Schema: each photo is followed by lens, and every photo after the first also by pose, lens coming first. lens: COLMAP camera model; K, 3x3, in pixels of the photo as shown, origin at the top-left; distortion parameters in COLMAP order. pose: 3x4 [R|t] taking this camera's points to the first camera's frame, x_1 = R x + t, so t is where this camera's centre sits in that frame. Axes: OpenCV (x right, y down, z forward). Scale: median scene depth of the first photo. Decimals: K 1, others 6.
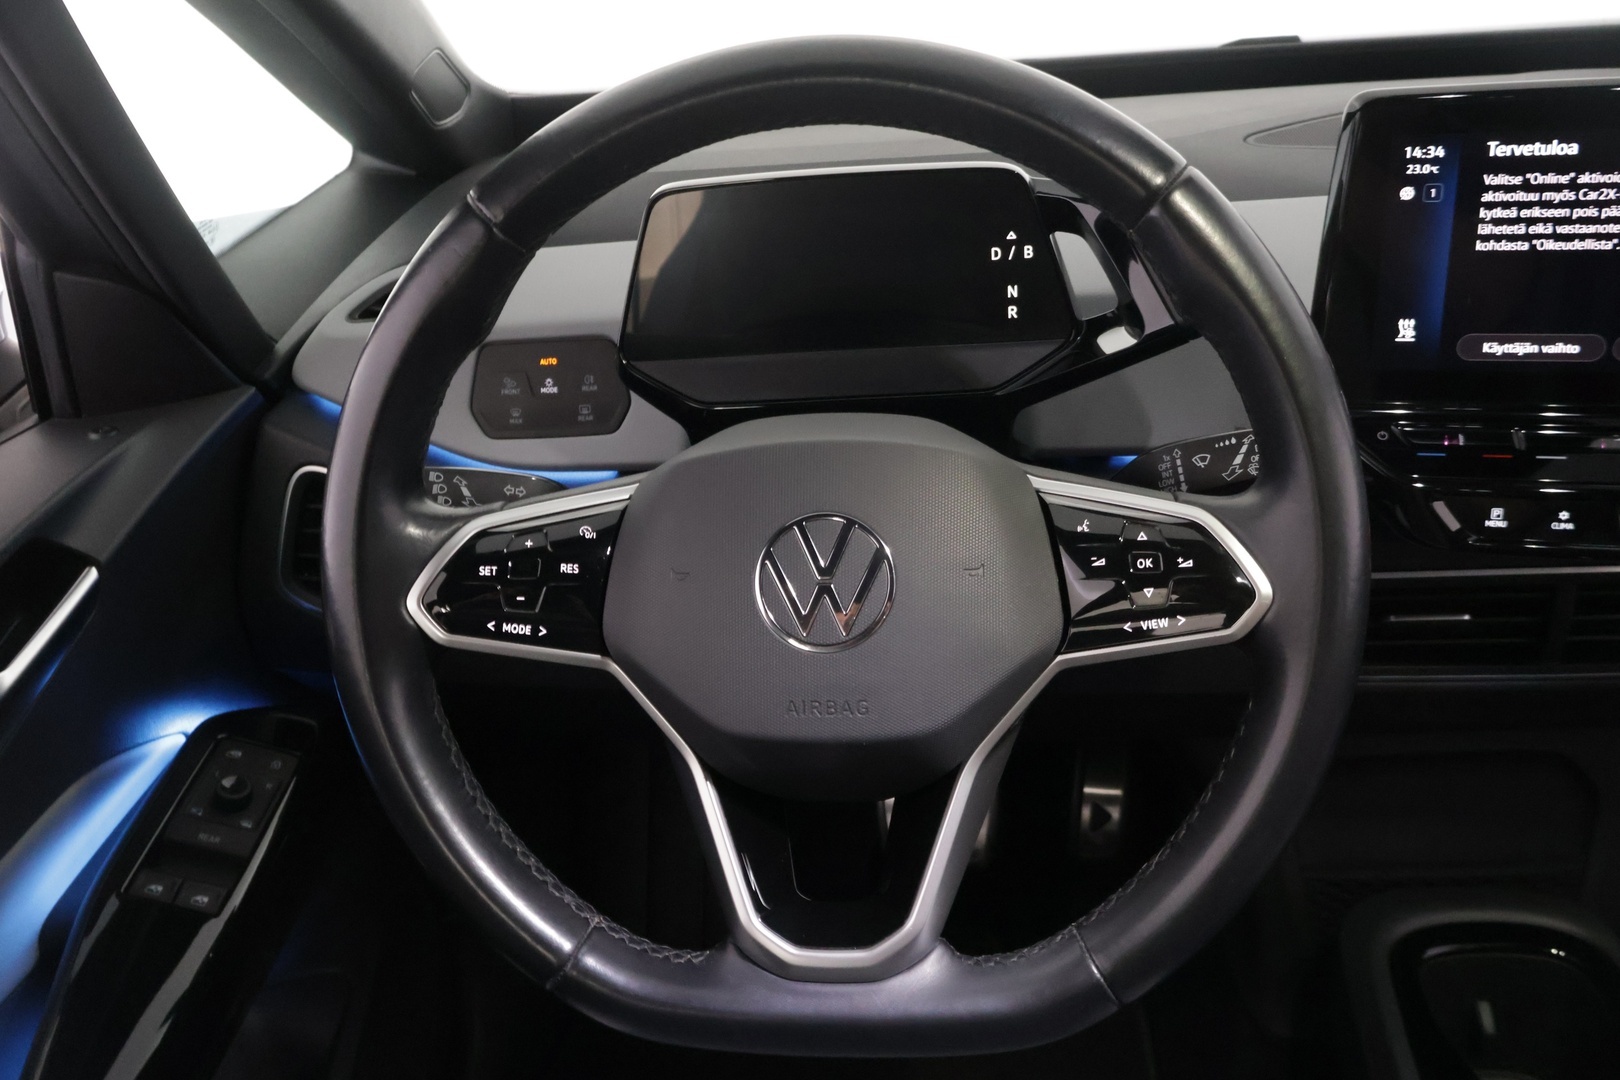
lens RADIAL K [[1432.9, 0, 760.4], [0, 1432.9, 565.3], [0, 0, 1]] dist [-0.006017, 0.014316]
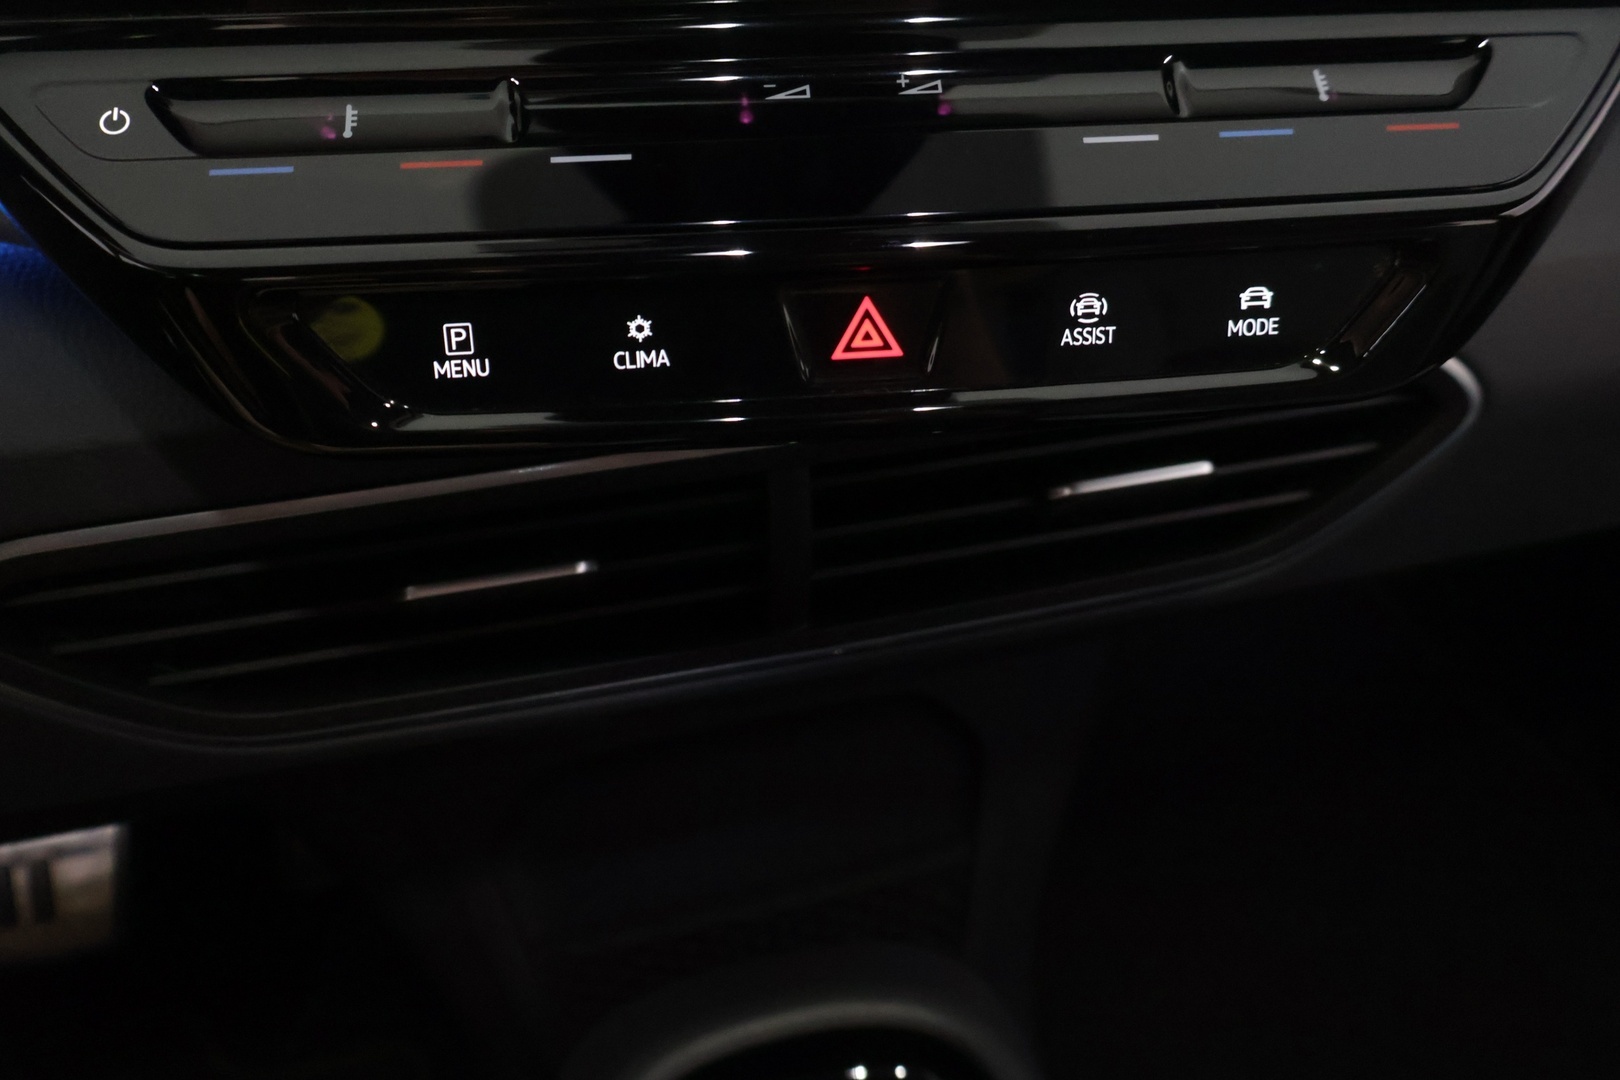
lens RADIAL K [[1432.9, 0, 816.3], [0, 1432.9, 531.2], [0, 0, 1]] dist [-0.006017, 0.014316]
pose [[0.935105, -0.134410, 0.327891, 0.490814], [0.092009, 0.985634, 0.141636, -0.032312], [-0.342218, -0.102275, 0.934038, 0.678540]]
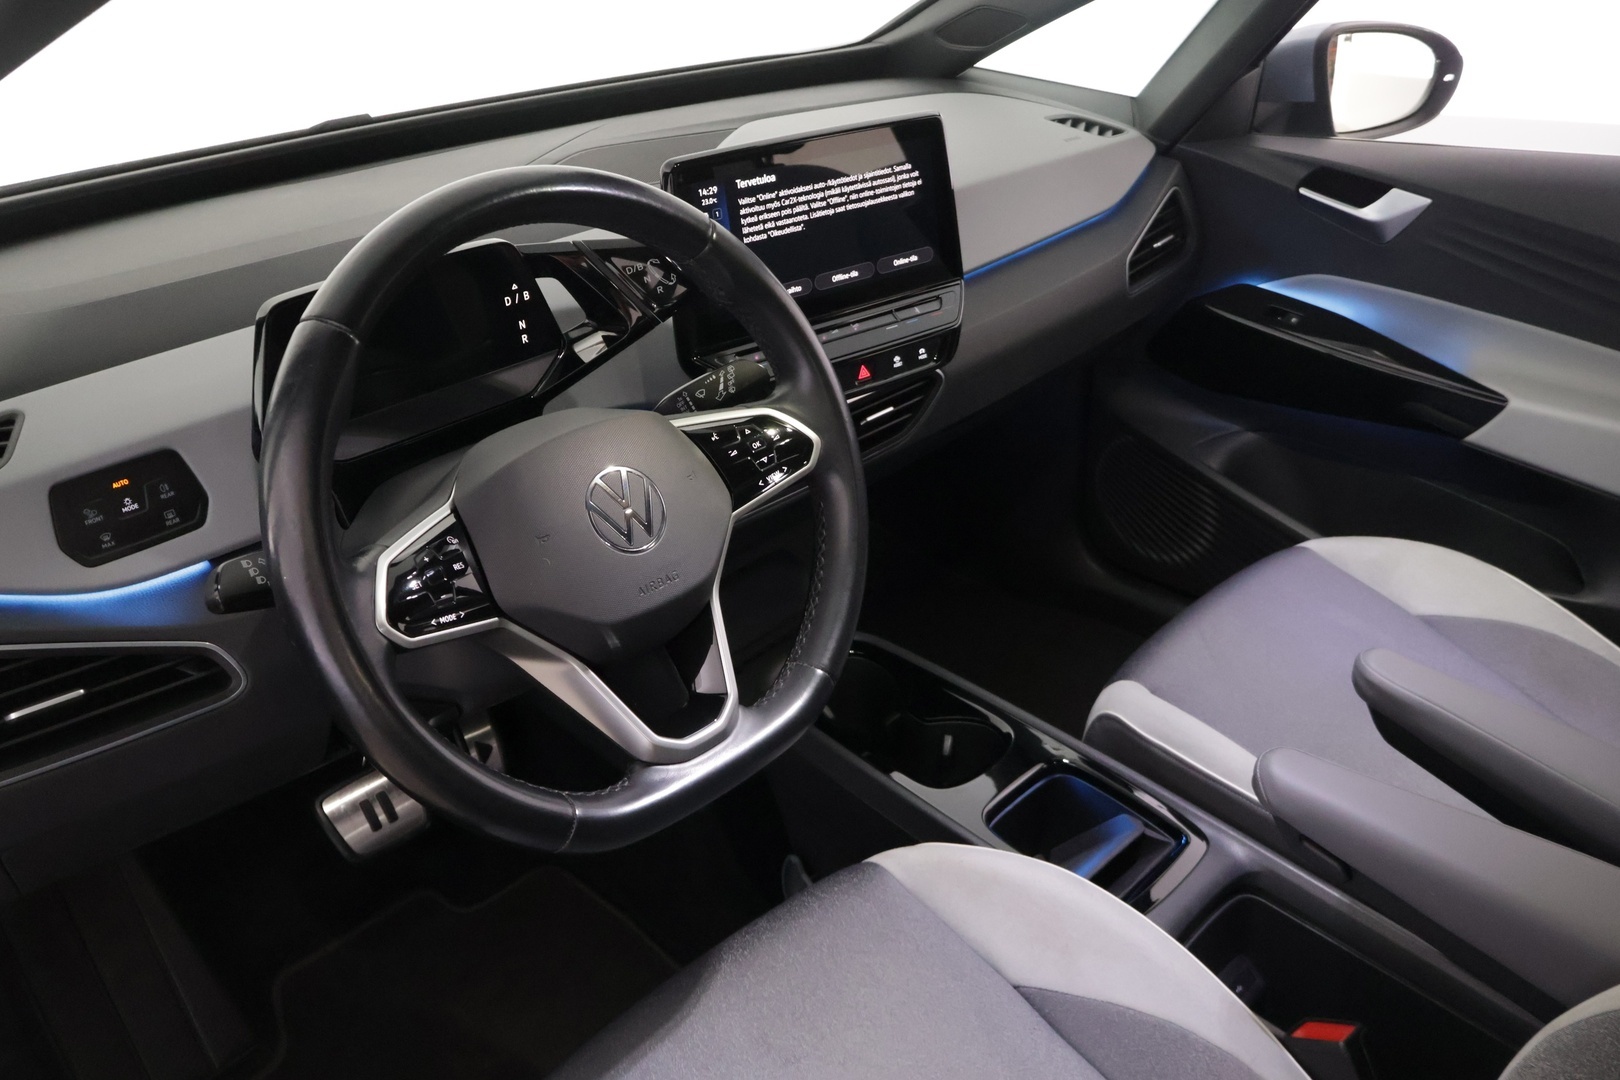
lens RADIAL K [[1432.9, 0, 814.2], [0, 1432.9, 550.4], [0, 0, 1]] dist [-0.006017, 0.014316]
pose [[0.626394, -0.314094, 0.713425, -0.776493], [0.344256, 0.932605, 0.108330, -0.037434], [-0.699370, 0.177744, 0.692307, -0.163862]]
